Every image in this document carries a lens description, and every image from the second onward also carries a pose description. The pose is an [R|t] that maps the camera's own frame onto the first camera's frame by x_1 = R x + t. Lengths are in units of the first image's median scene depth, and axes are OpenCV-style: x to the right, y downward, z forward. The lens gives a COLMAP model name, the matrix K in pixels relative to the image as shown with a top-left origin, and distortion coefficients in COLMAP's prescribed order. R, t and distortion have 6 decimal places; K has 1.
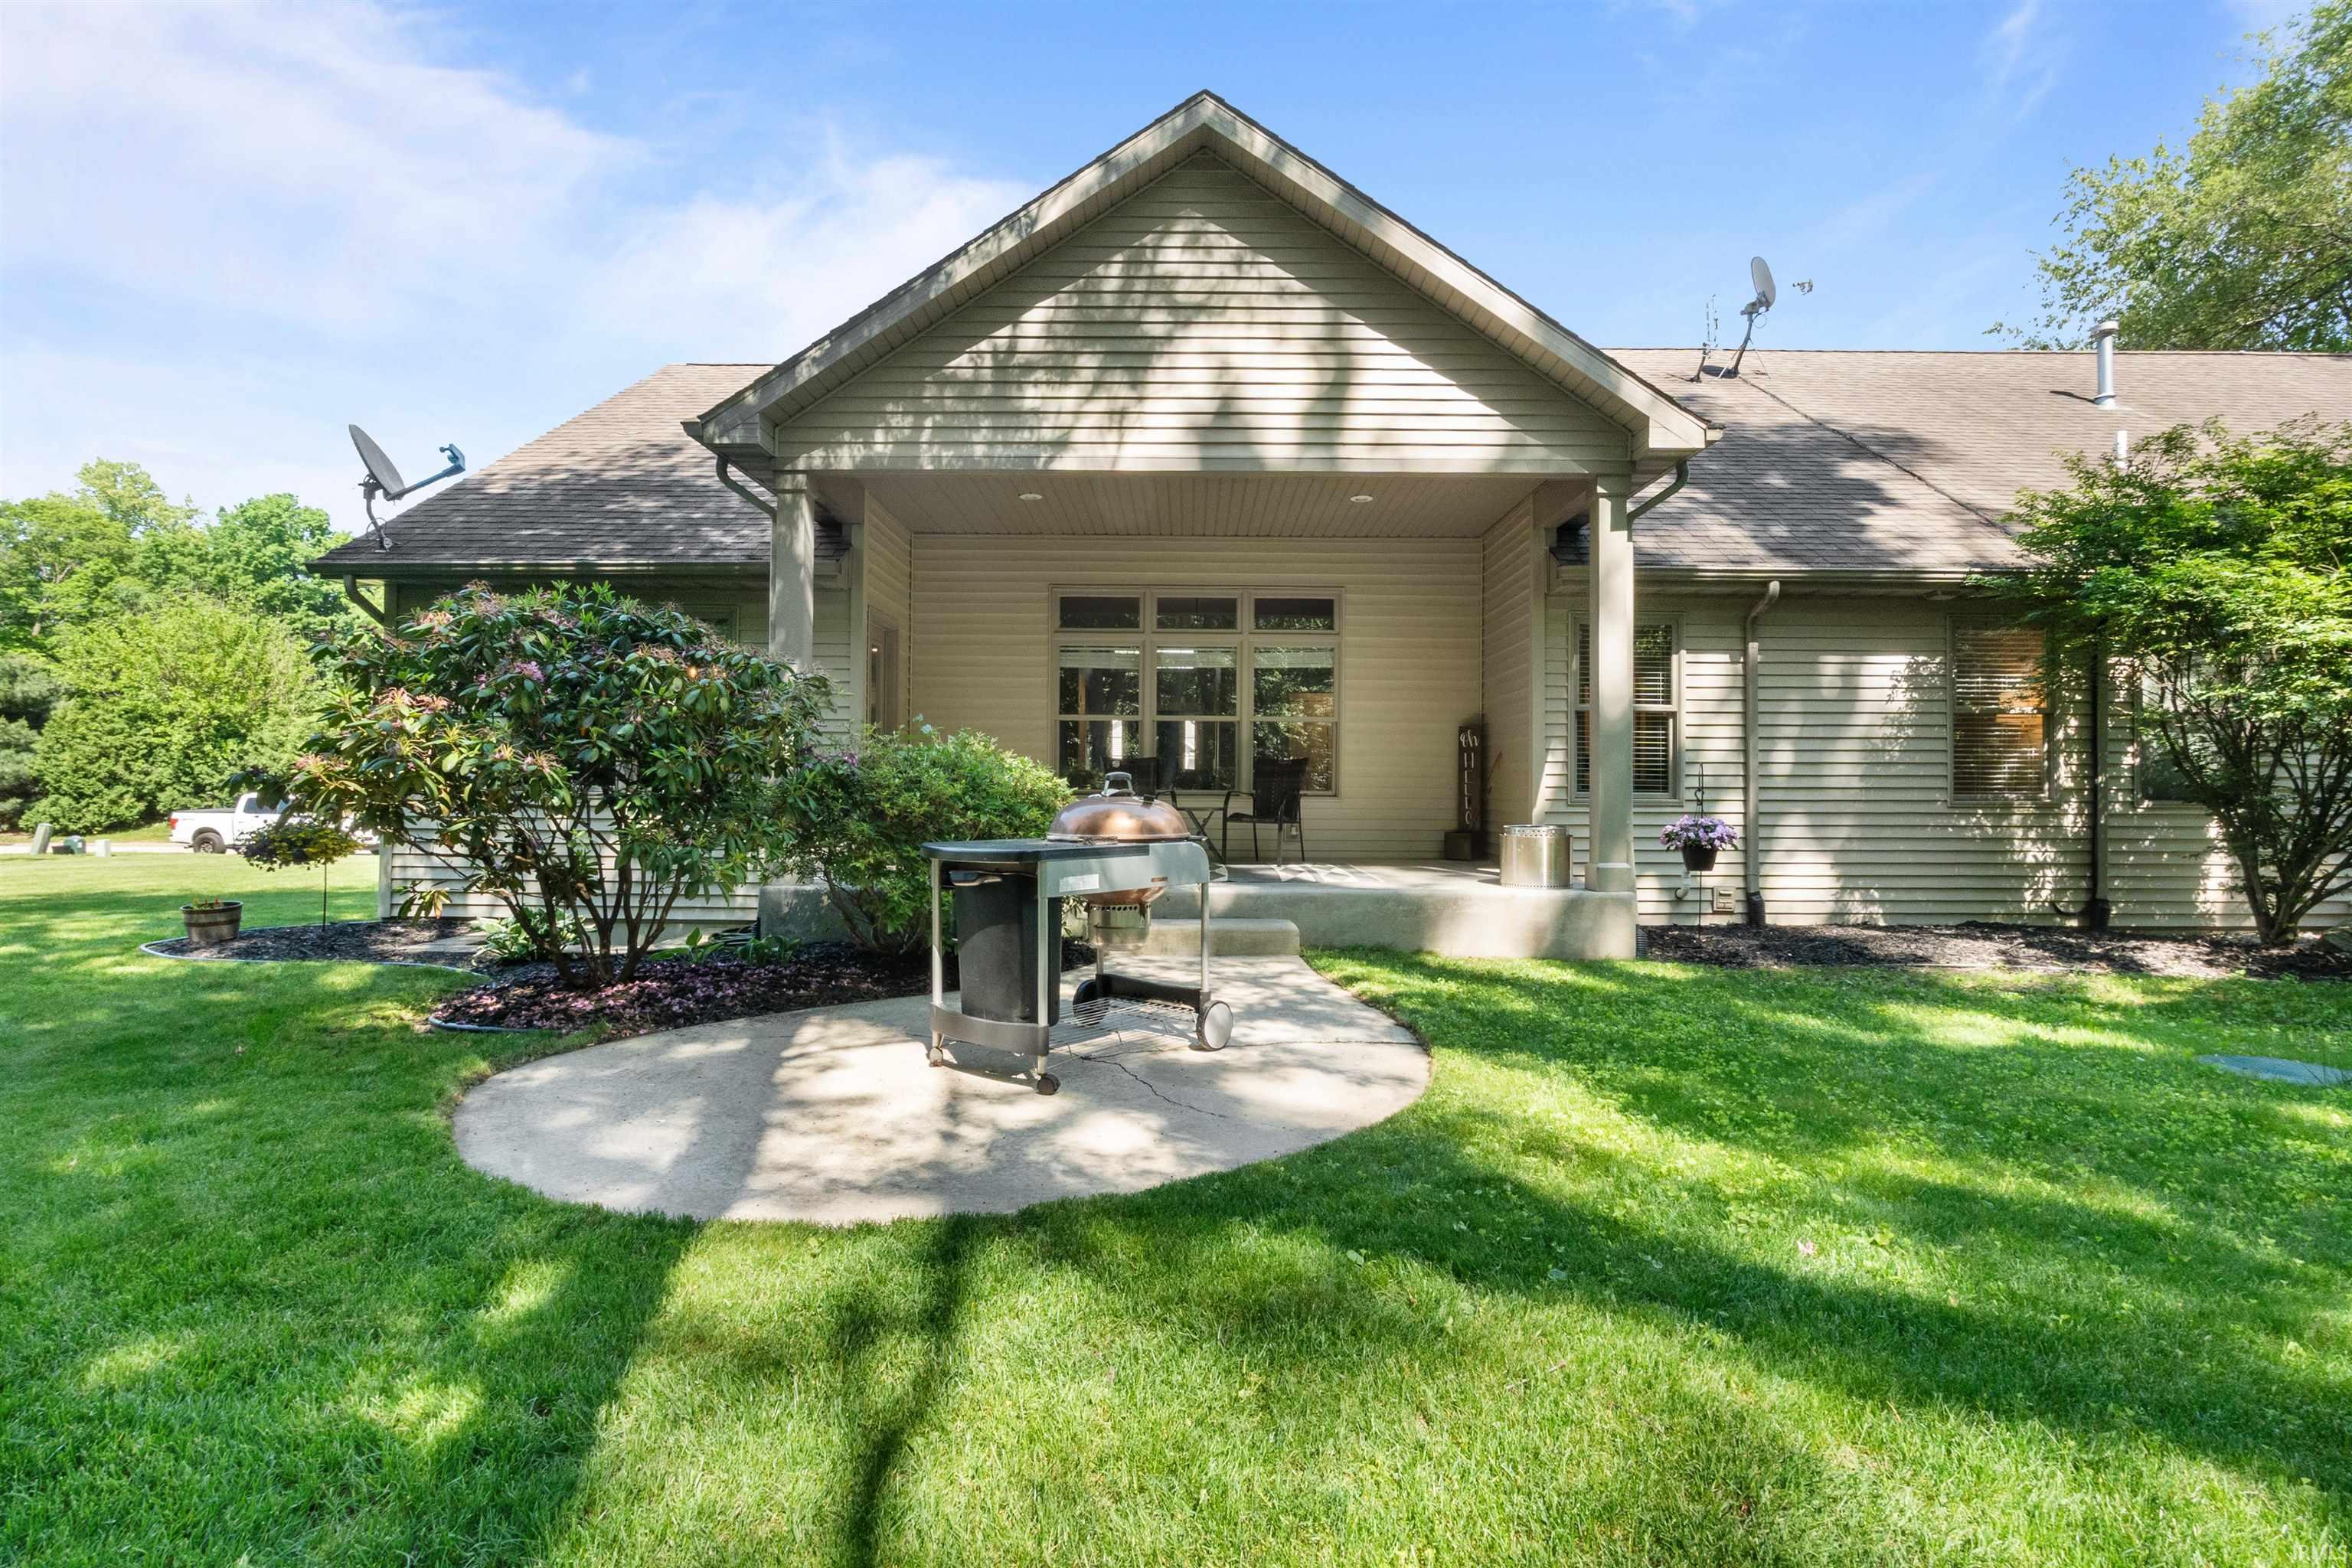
lens RADIAL K [[1055.5, 0, 1179.0], [0, 1055.5, 755.1], [0, 0, 1]] dist [-0.007139, 0.000150]
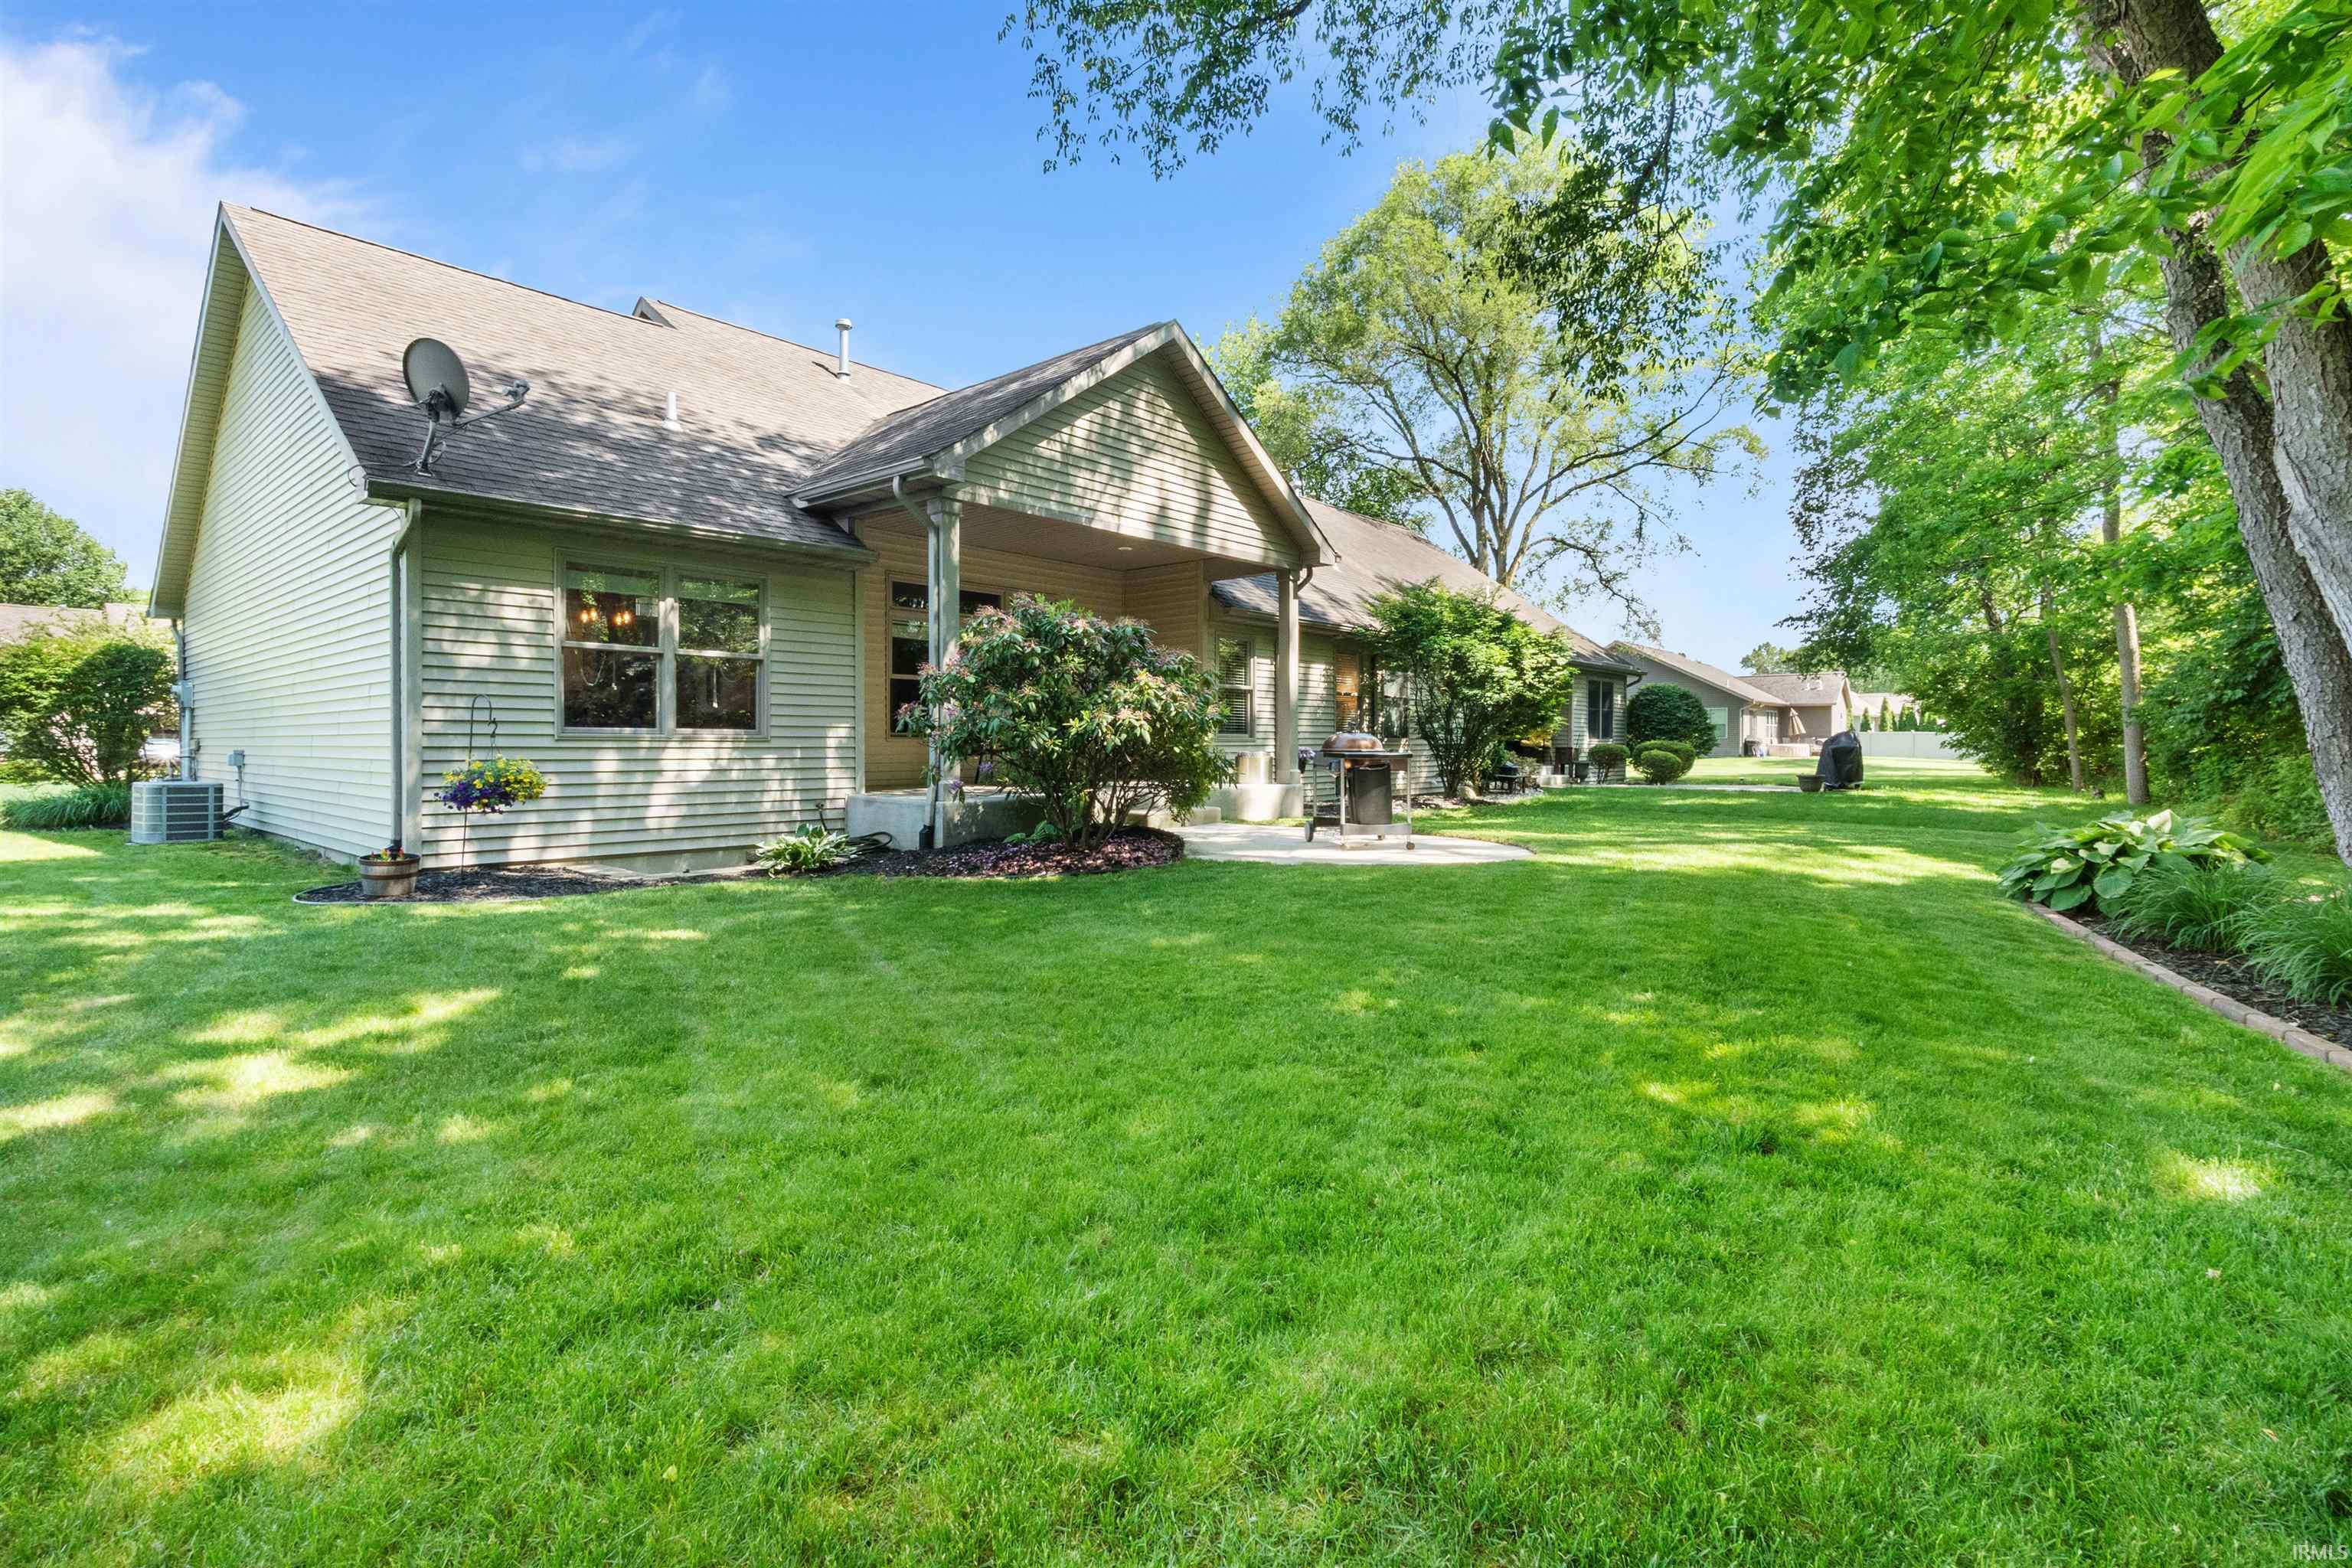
lens RADIAL K [[1117.5, 0, 1153.5], [0, 1117.5, 739.8], [0, 0, 1]] dist [-0.002259, 0.000220]
pose [[0.652969, -0.004163, 0.757373, -1.313123], [-0.015858, 0.999691, 0.019166, 0.012439], [-0.757218, -0.024525, 0.652701, -0.160737]]
